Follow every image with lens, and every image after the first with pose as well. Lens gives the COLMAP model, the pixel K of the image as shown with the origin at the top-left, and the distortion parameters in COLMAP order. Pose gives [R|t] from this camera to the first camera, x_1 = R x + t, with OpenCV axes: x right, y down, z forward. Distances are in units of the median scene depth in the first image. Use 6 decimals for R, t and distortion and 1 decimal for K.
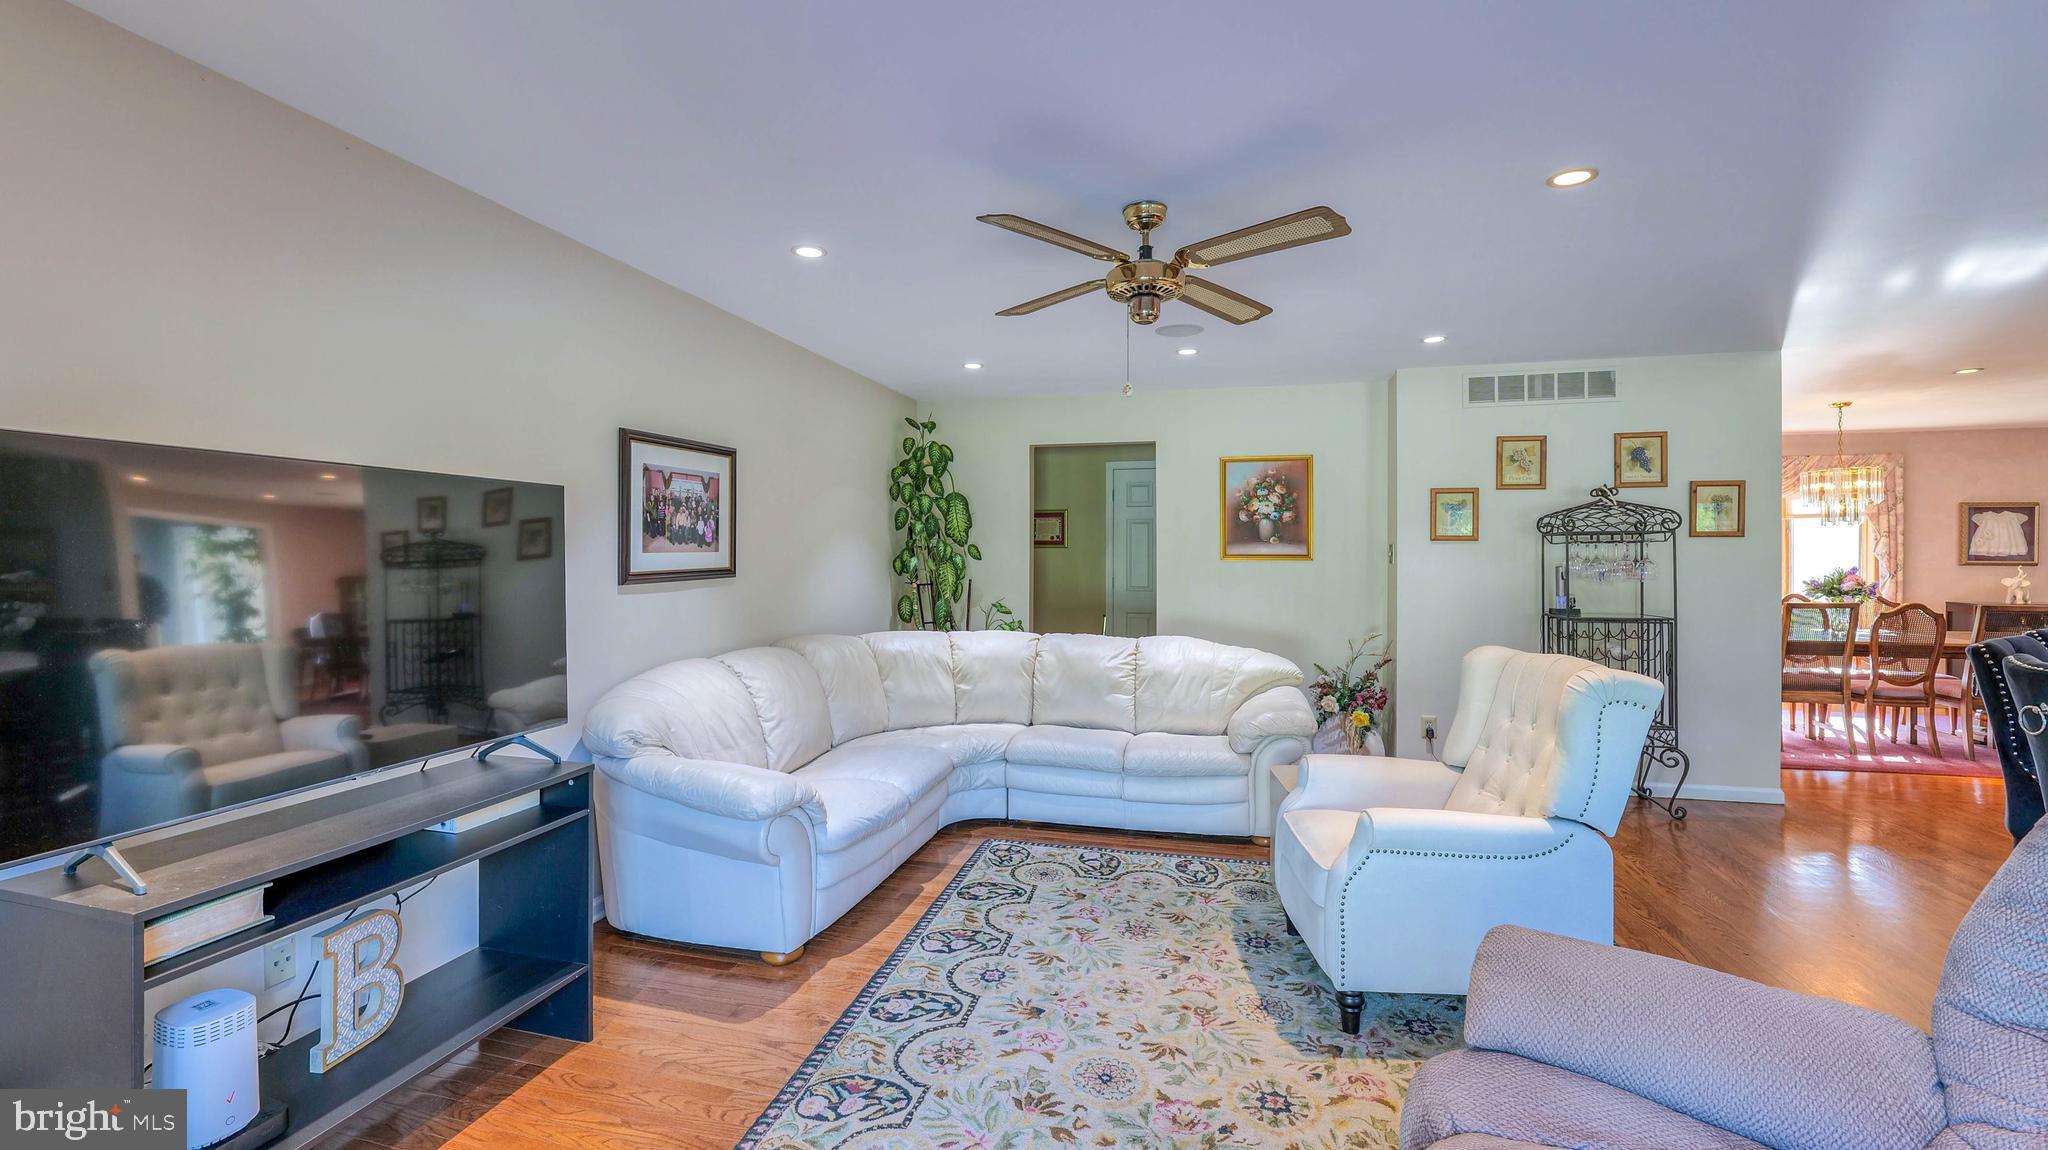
lens RADIAL K [[834.6, 0, 1012.4], [0, 834.6, 551.4], [0, 0, 1]] dist [-0.010499, 0.000467]
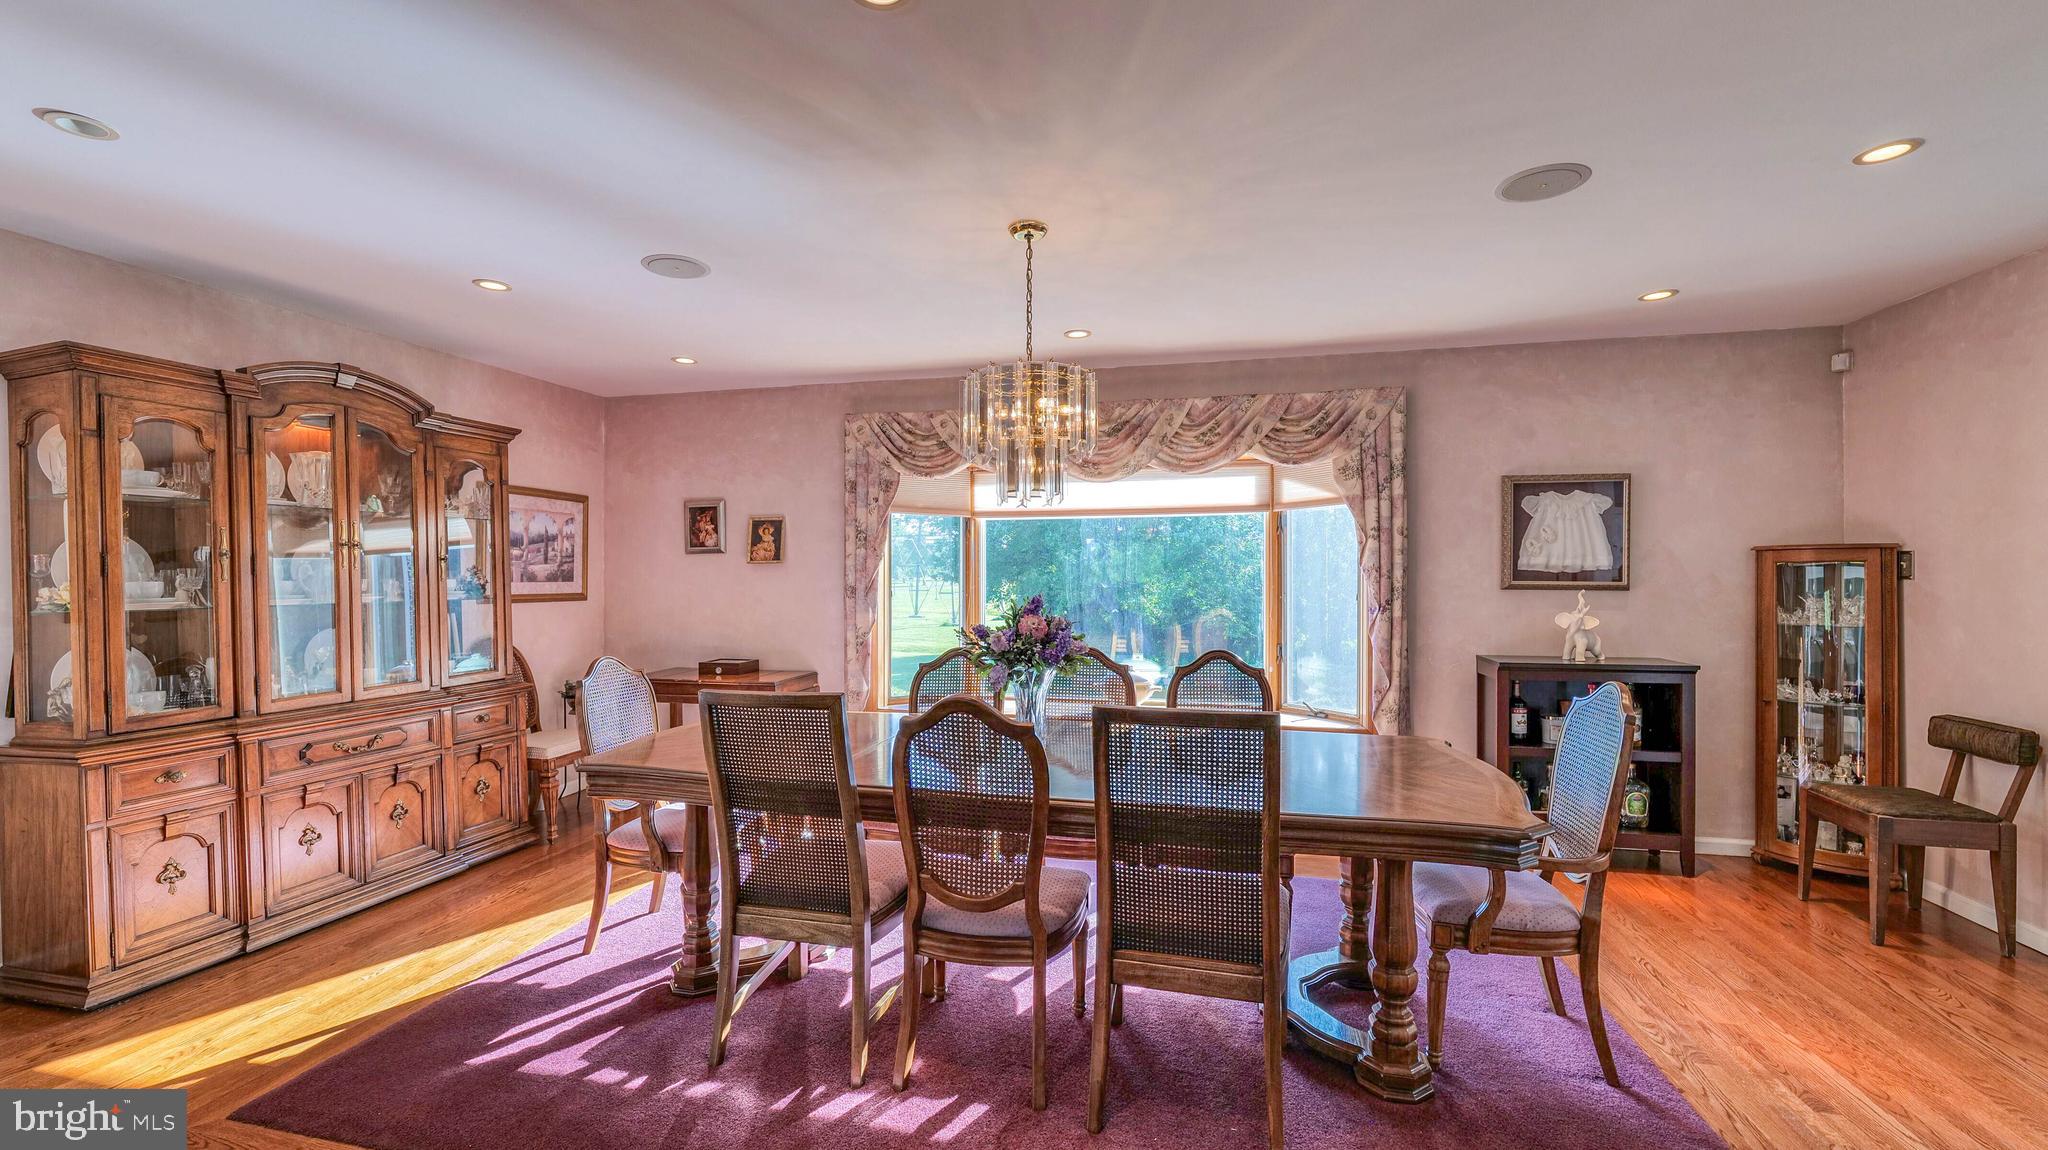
lens RADIAL K [[834.6, 0, 1009.3], [0, 834.6, 573.2], [0, 0, 1]] dist [-0.010499, 0.000467]
pose [[0.999714, -0.002074, 0.023827, 1.216771], [0.002061, 0.999998, 0.000585, 0.008031], [-0.023828, -0.000536, 0.999716, 0.679411]]
